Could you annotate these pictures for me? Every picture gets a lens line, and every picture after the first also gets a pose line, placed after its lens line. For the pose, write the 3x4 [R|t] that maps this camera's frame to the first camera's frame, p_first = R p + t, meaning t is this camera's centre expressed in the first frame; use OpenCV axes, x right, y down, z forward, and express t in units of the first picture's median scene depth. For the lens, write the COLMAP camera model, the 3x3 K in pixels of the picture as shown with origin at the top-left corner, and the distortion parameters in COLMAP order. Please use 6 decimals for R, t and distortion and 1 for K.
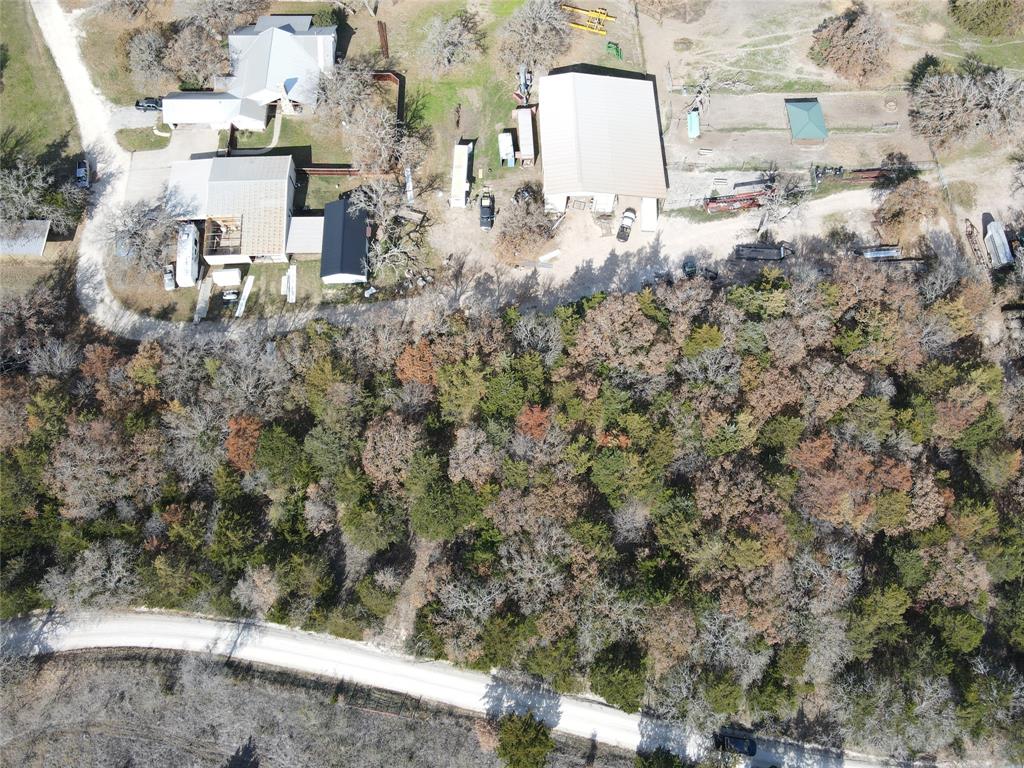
lens RADIAL K [[736.9, 0, 505.5], [0, 736.9, 382.6], [0, 0, 1]] dist [0.004491, 0.012983]
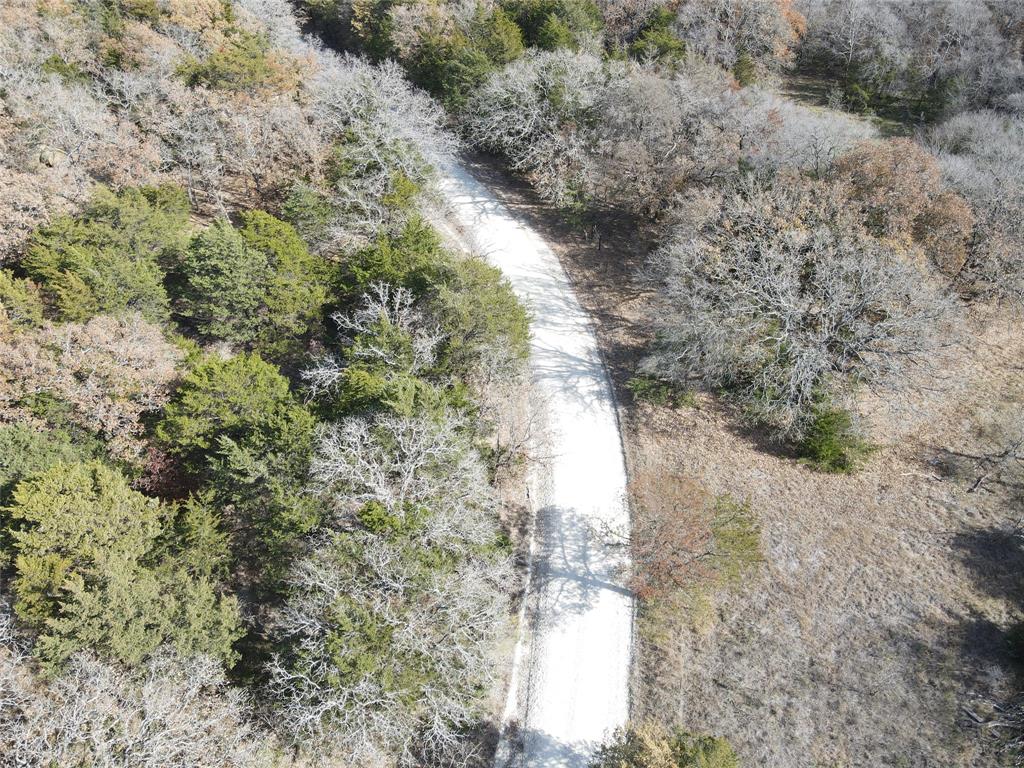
lens RADIAL K [[736.9, 0, 511.1], [0, 736.9, 384.2], [0, 0, 1]] dist [0.004491, 0.012983]
pose [[-0.002739, -0.715864, 0.698235, 0.304033], [0.915763, 0.278695, 0.289323, 0.327173], [-0.401710, 0.640210, 0.654798, 0.617120]]
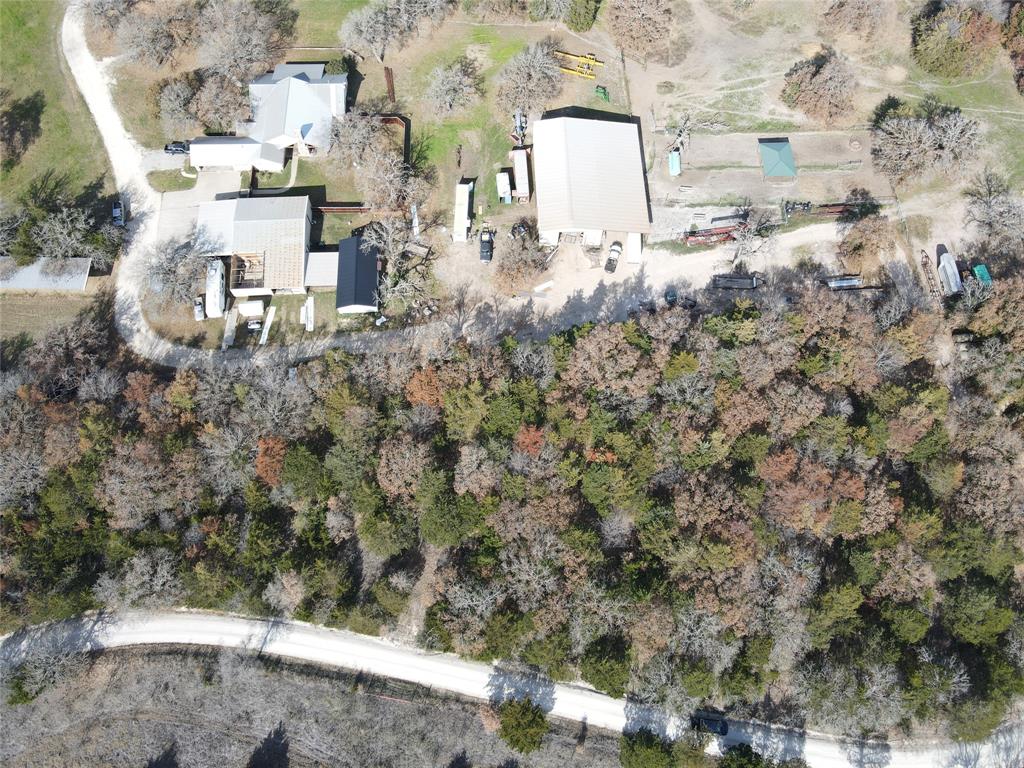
lens RADIAL K [[736.9, 0, 506.0], [0, 736.9, 382.7], [0, 0, 1]] dist [0.004491, 0.012983]
pose [[0.999977, -0.005625, 0.003749, -0.001482], [0.005628, 0.999984, -0.000840, -0.032307], [-0.003744, 0.000861, 0.999993, -0.117153]]
